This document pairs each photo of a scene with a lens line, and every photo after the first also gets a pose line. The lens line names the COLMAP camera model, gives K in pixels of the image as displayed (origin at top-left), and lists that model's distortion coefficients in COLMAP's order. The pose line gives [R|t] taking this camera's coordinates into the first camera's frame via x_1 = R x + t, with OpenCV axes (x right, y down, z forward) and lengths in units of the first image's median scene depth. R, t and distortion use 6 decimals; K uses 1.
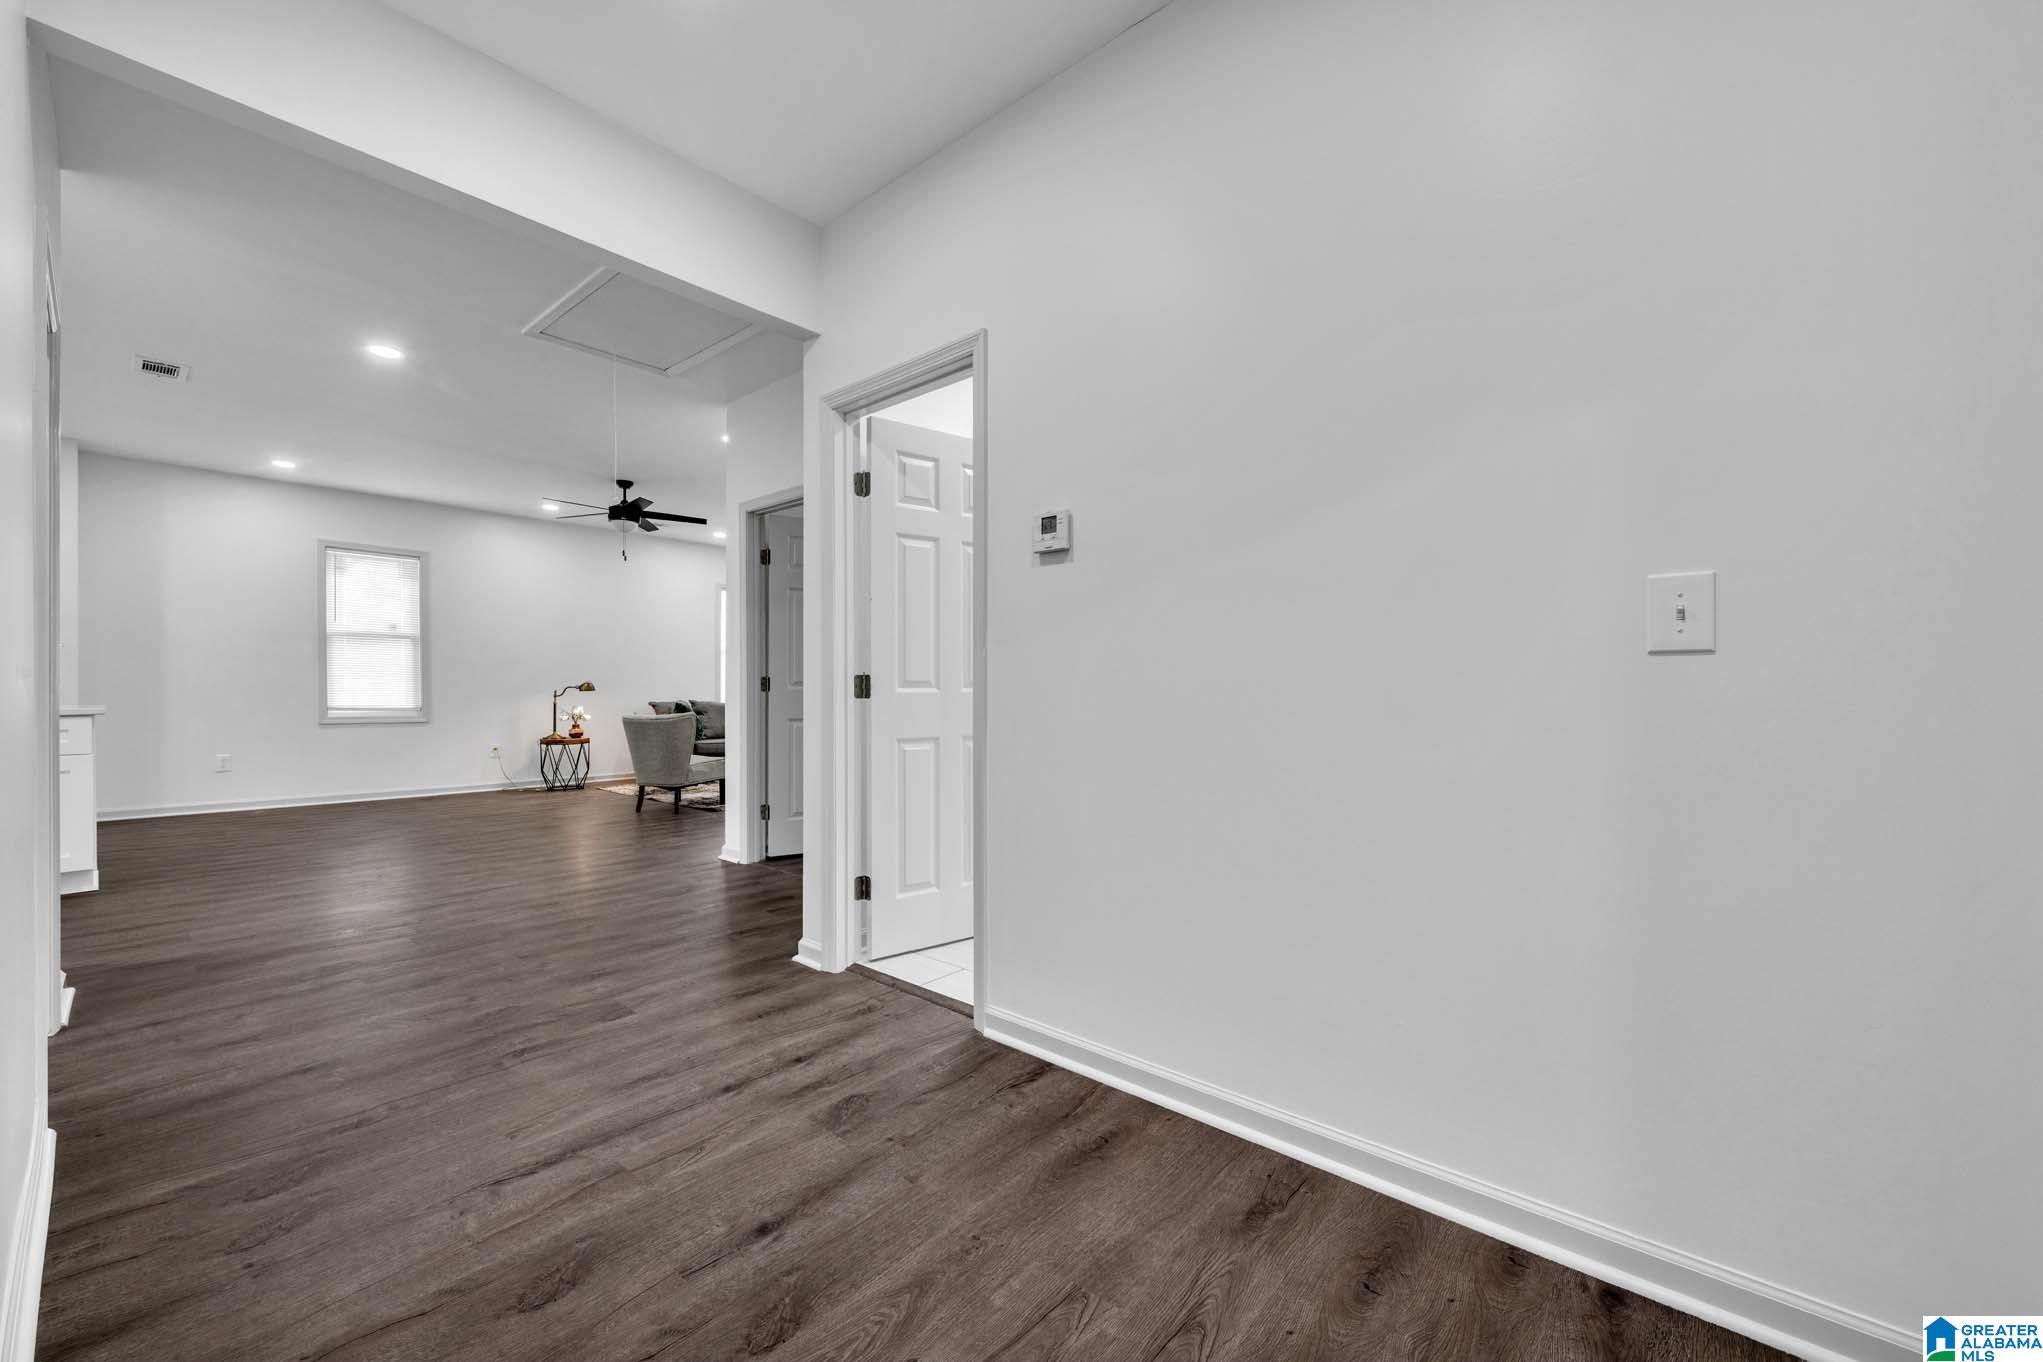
lens RADIAL K [[805.1, 0, 1019.9], [0, 805.1, 680.4], [0, 0, 1]] dist [-0.000521, -0.000968]
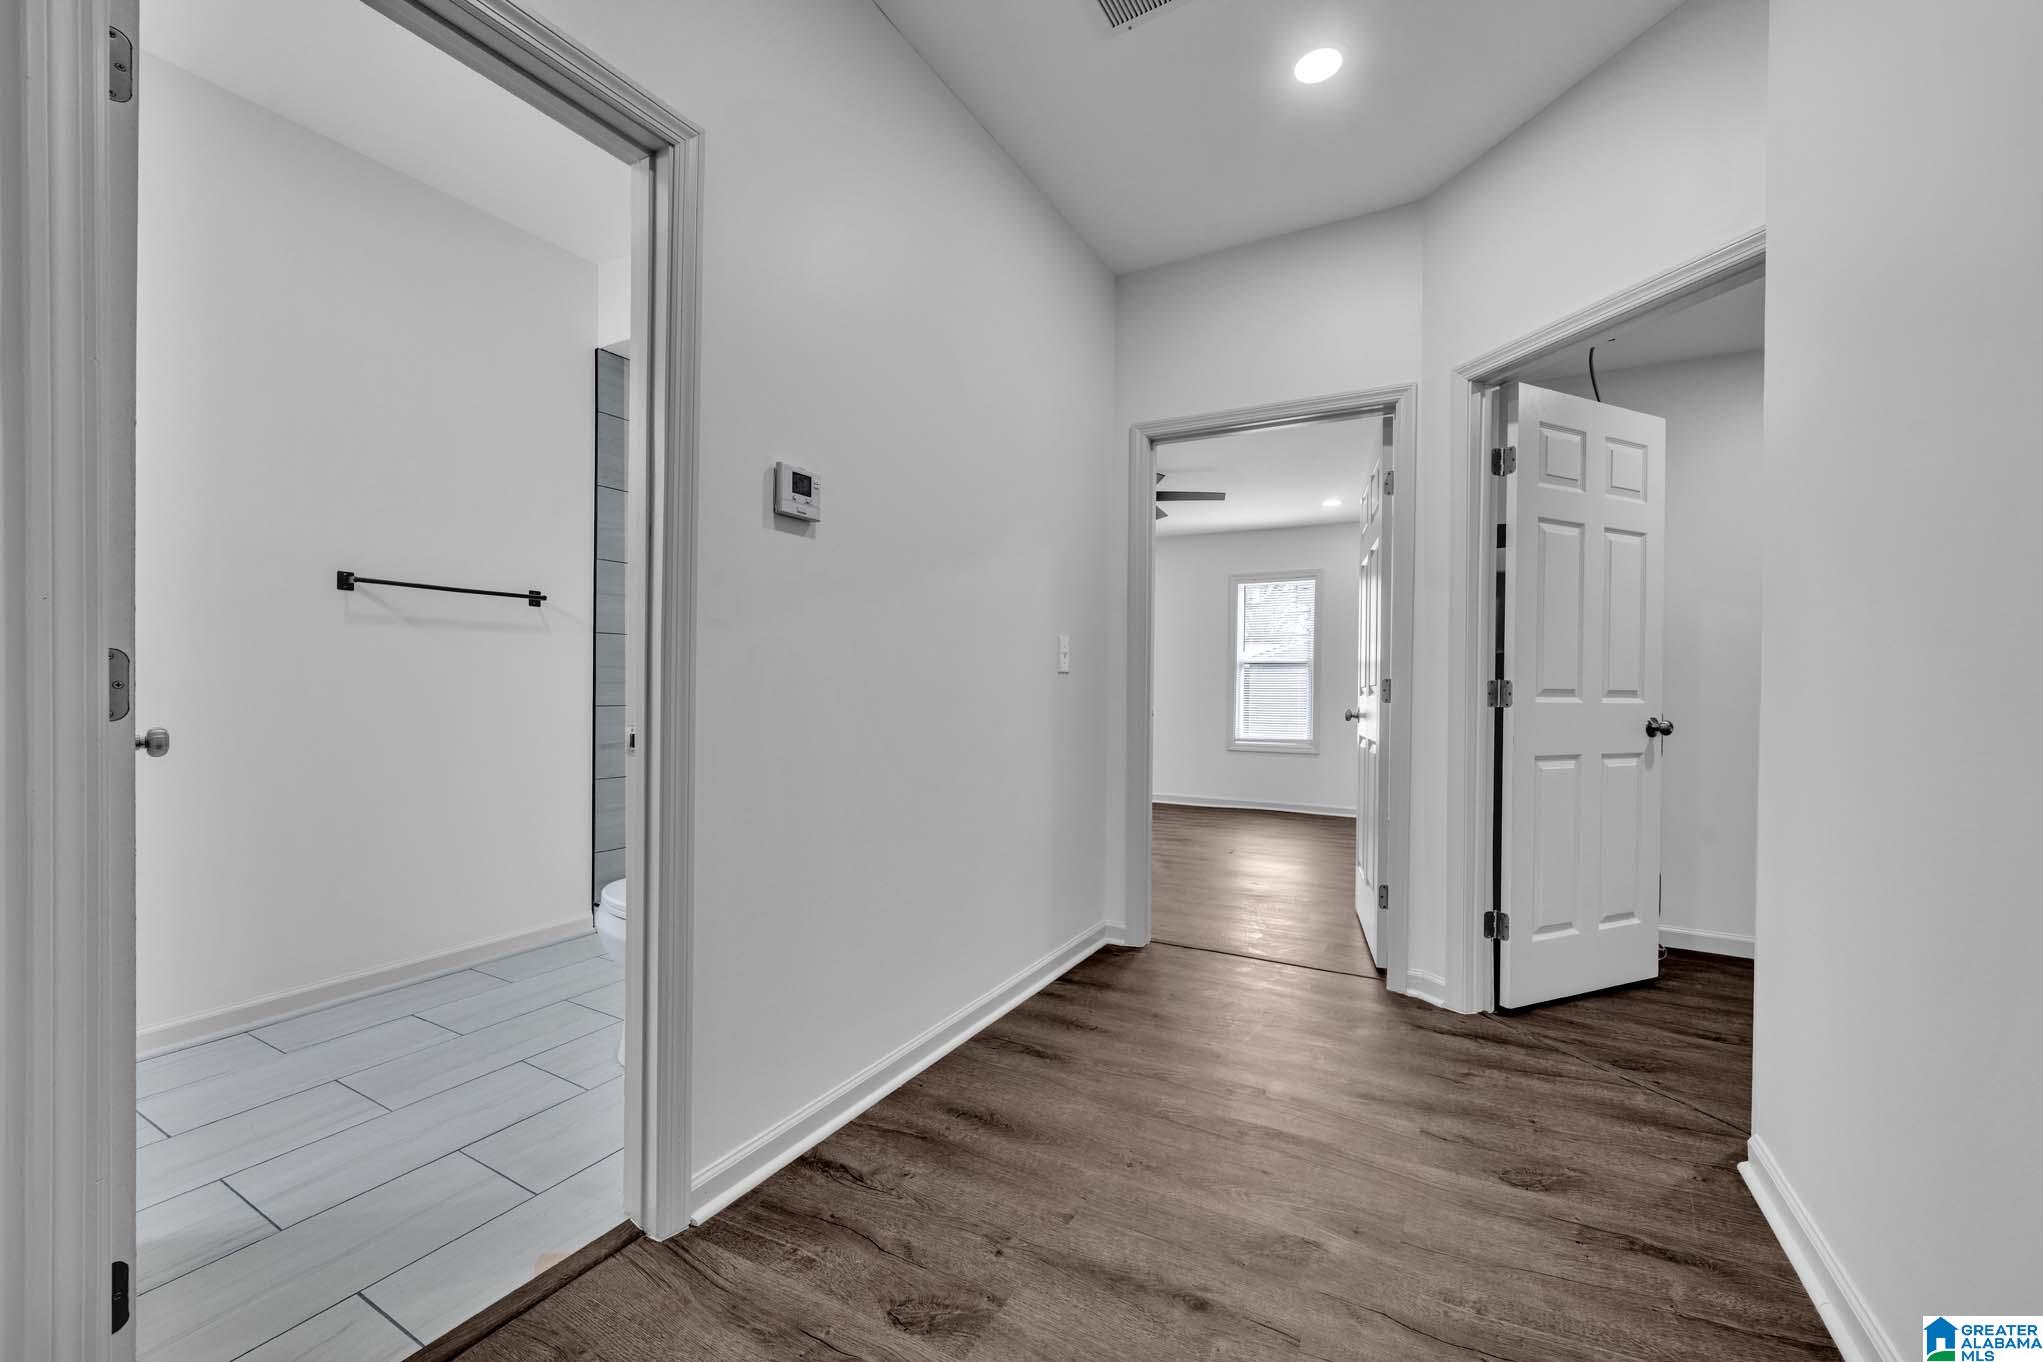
lens RADIAL K [[805.1, 0, 1016.8], [0, 805.1, 687.8], [0, 0, 1]] dist [-0.000521, -0.000968]
pose [[-0.201193, -0.005569, 0.979536, -0.915286], [-0.014587, 0.999890, 0.002689, 0.002580], [-0.979443, -0.013748, -0.201252, 1.109742]]
